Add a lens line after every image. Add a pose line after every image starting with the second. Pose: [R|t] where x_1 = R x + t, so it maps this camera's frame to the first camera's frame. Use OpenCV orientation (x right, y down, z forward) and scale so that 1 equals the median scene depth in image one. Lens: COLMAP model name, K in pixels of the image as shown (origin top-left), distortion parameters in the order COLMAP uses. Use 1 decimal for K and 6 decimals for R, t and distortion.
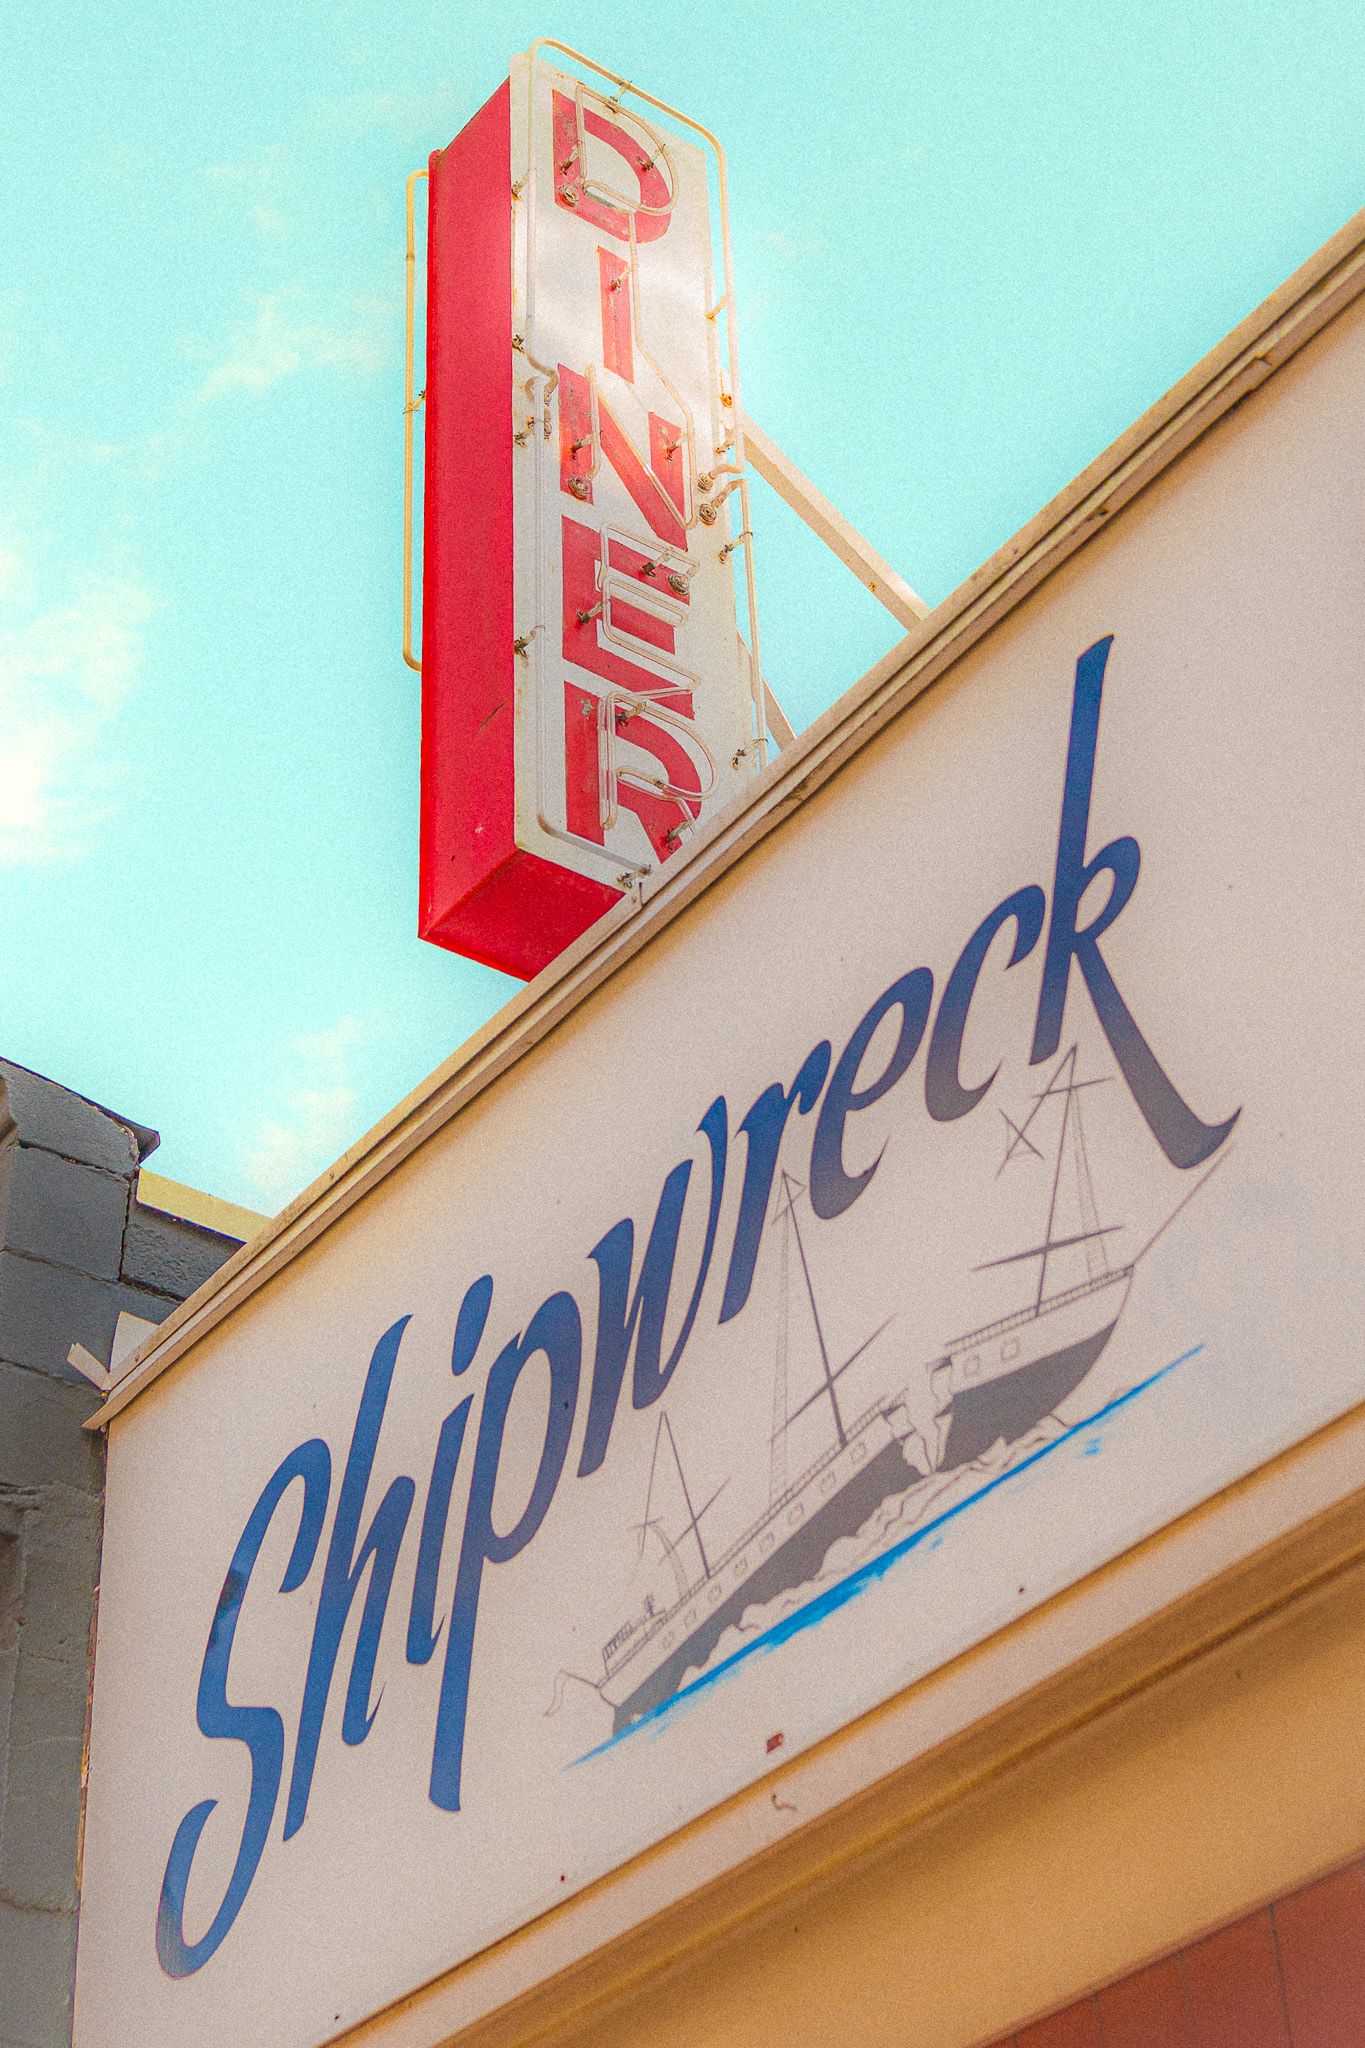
lens RADIAL K [[3073.4, 0, 682.5], [0, 3073.4, 1024.0], [0, 0, 1]] dist [0.002570, 0.019077]
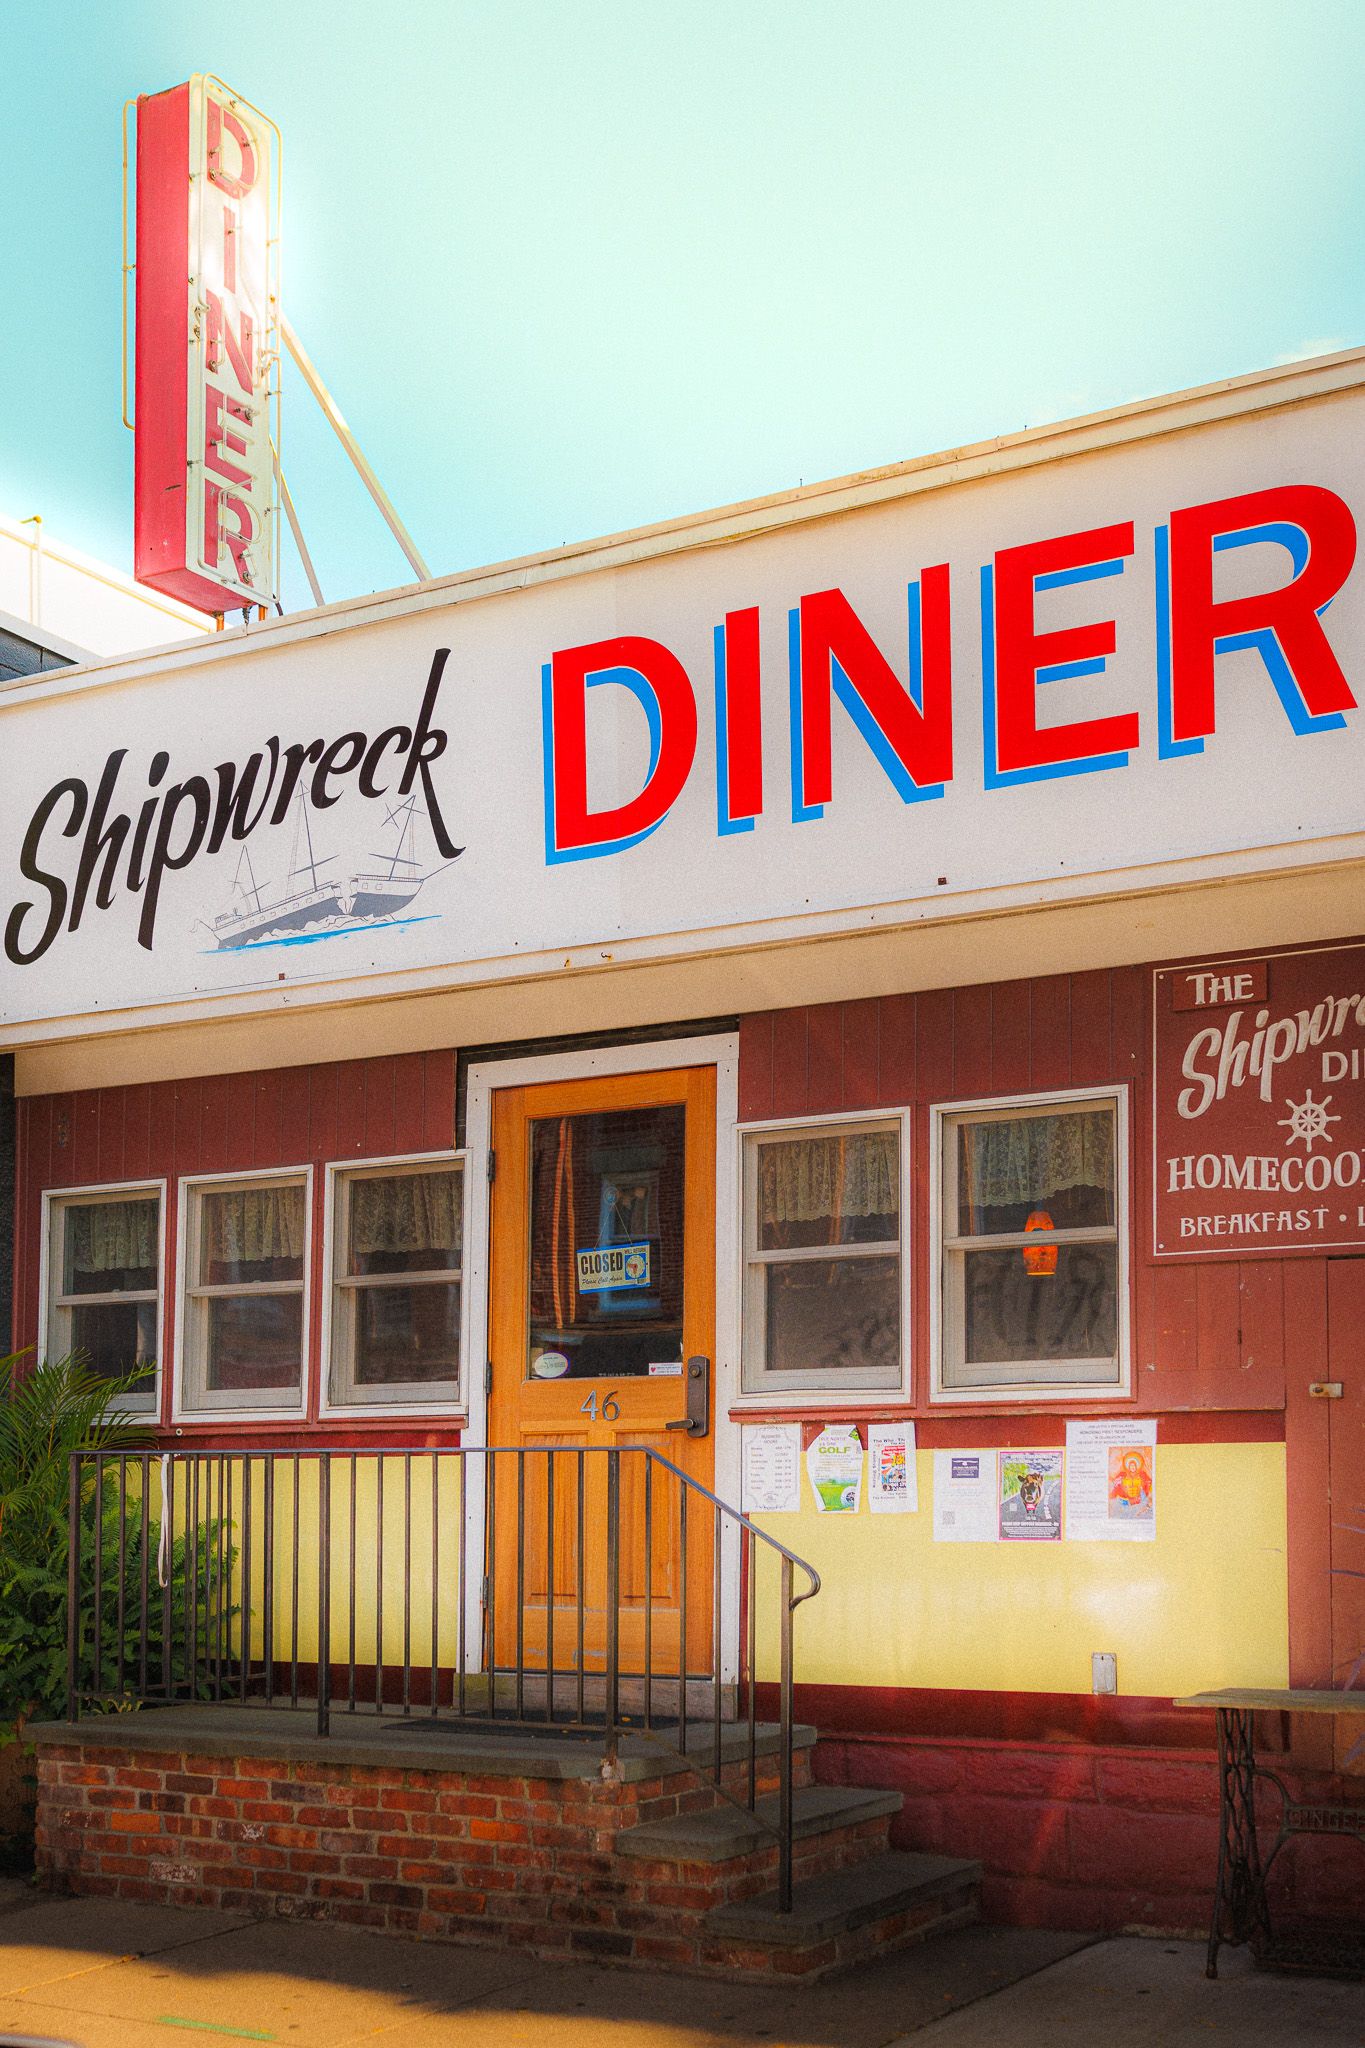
lens RADIAL K [[3073.4, 0, 682.5], [0, 3073.4, 1024.0], [0, 0, 1]] dist [0.002570, 0.019077]
pose [[0.913445, 0.043359, 0.404646, -0.778785], [-0.265656, 0.816765, 0.512173, -1.306519], [-0.308293, -0.575338, 0.757589, -1.415862]]
